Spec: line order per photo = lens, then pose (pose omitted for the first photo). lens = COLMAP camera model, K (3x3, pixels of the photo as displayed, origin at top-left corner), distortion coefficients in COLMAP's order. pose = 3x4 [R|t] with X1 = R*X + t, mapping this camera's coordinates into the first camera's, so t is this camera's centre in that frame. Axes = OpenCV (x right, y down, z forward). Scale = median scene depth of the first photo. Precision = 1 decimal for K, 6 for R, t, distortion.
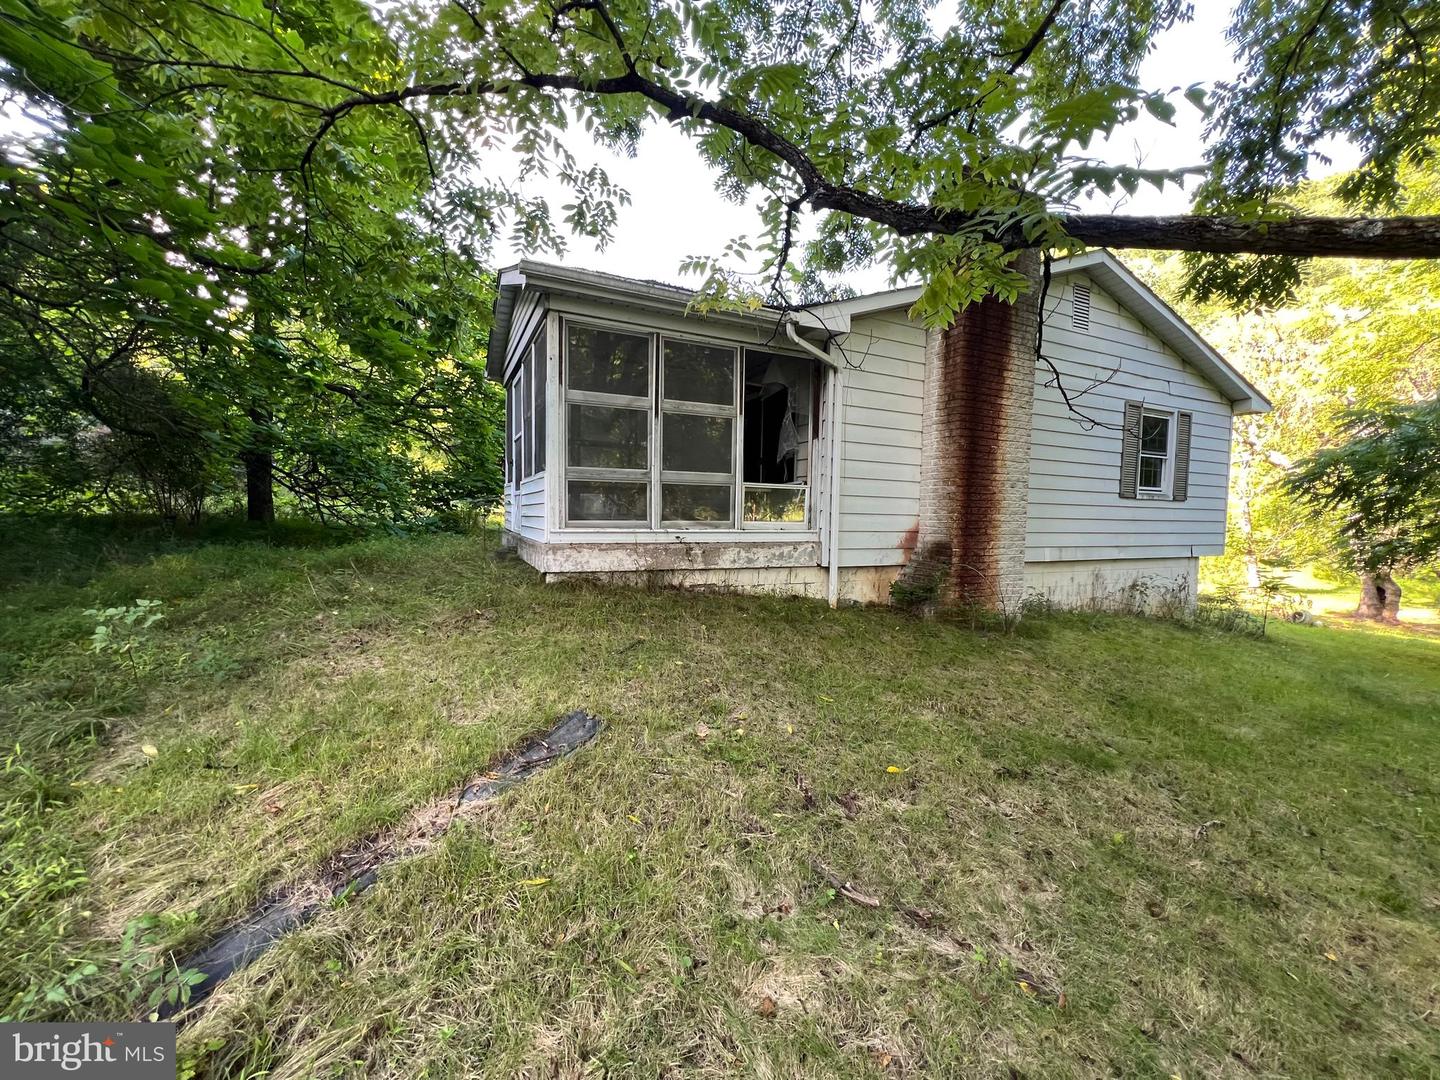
lens RADIAL K [[573.4, 0, 715.0], [0, 573.4, 539.4], [0, 0, 1]] dist [0.003515, -0.000413]
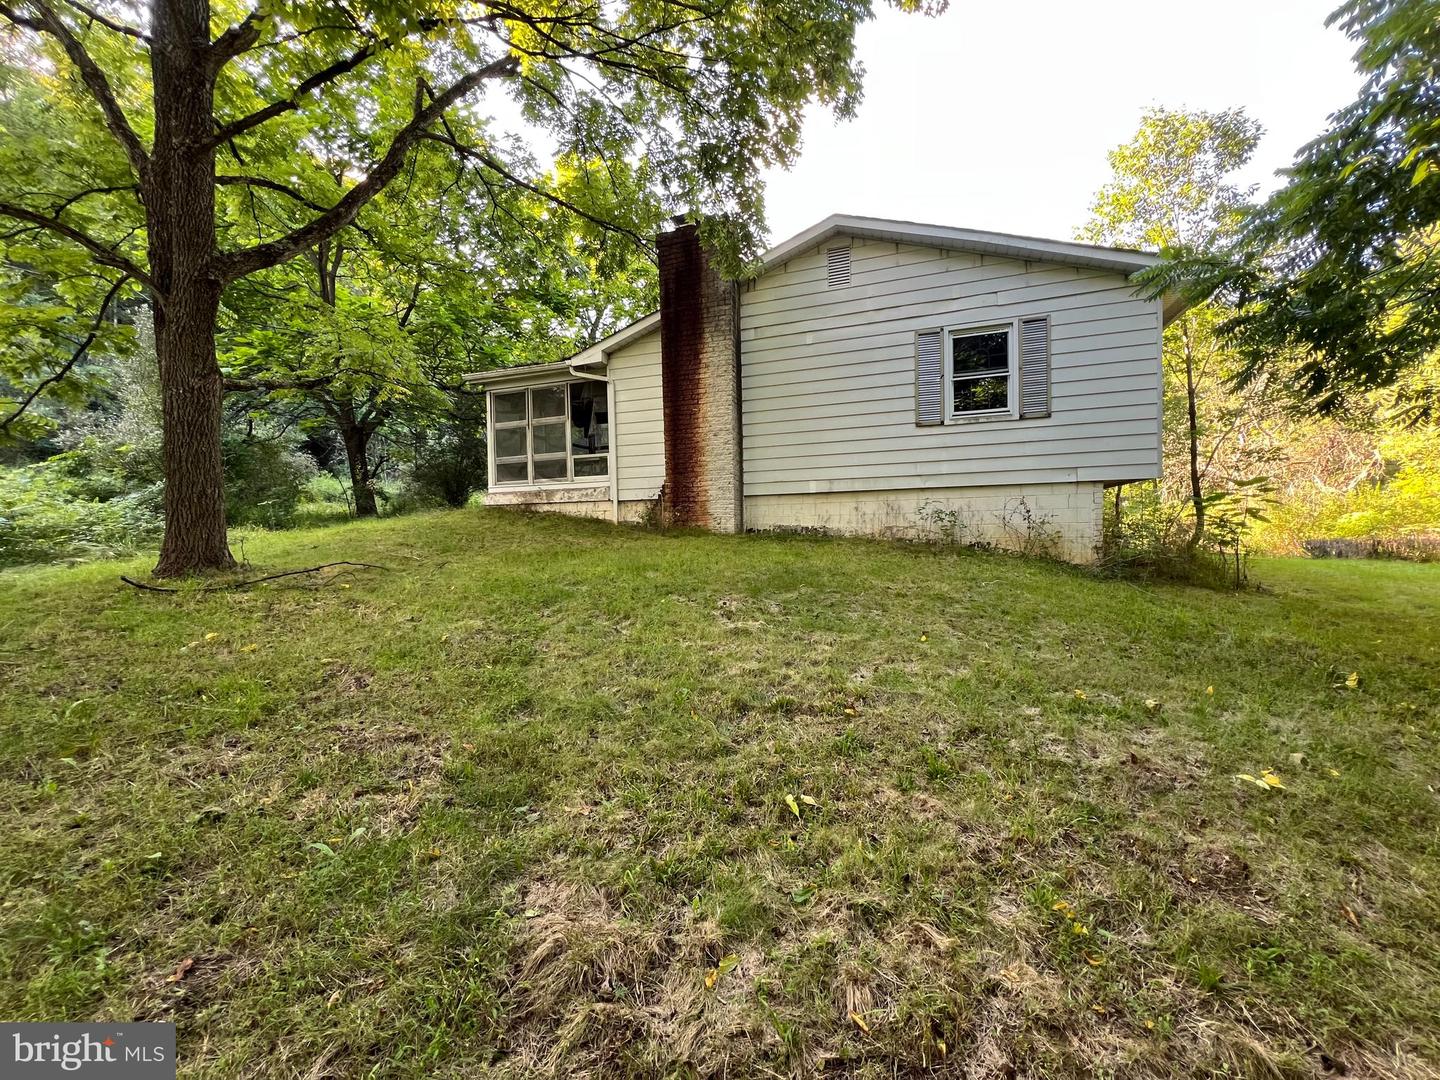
lens RADIAL K [[573.4, 0, 715.0], [0, 573.4, 539.4], [0, 0, 1]] dist [0.003515, -0.000413]
pose [[0.692044, -0.019601, -0.721589, 1.684190], [-0.000778, 0.999610, -0.027899, 0.217584], [0.721855, 0.019869, 0.691759, 0.070944]]
